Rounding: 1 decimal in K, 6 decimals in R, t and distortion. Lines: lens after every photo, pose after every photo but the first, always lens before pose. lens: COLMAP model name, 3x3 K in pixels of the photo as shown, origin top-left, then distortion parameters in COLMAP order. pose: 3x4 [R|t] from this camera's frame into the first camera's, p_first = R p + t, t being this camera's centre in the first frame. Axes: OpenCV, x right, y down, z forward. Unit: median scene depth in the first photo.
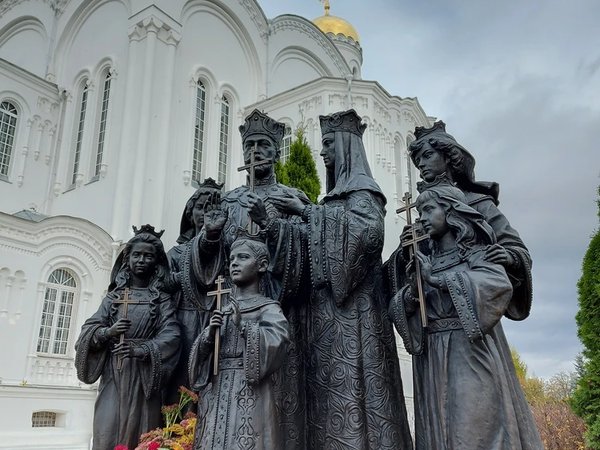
lens RADIAL K [[590.0, 0, 300.0], [0, 590.0, 225.0], [0, 0, 1]] dist [0.072474, -0.000768]
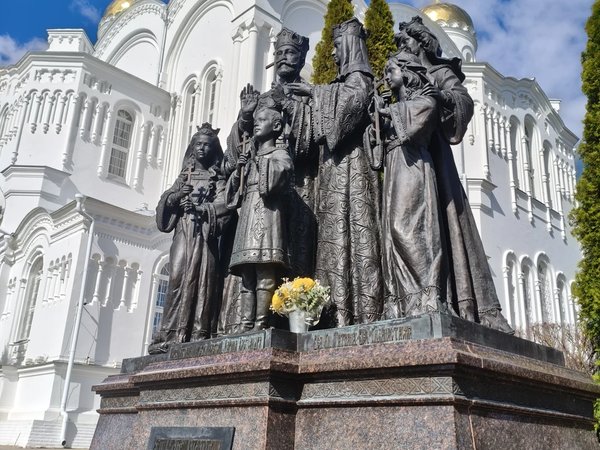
lens RADIAL K [[627.4, 0, 300.0], [0, 627.4, 225.0], [0, 0, 1]] dist [0.055510, -0.009674]
pose [[0.981755, -0.029028, -0.187923, 0.221462], [0.025934, 0.999485, -0.018900, 0.281879], [0.188374, 0.013681, 0.982002, -0.361191]]
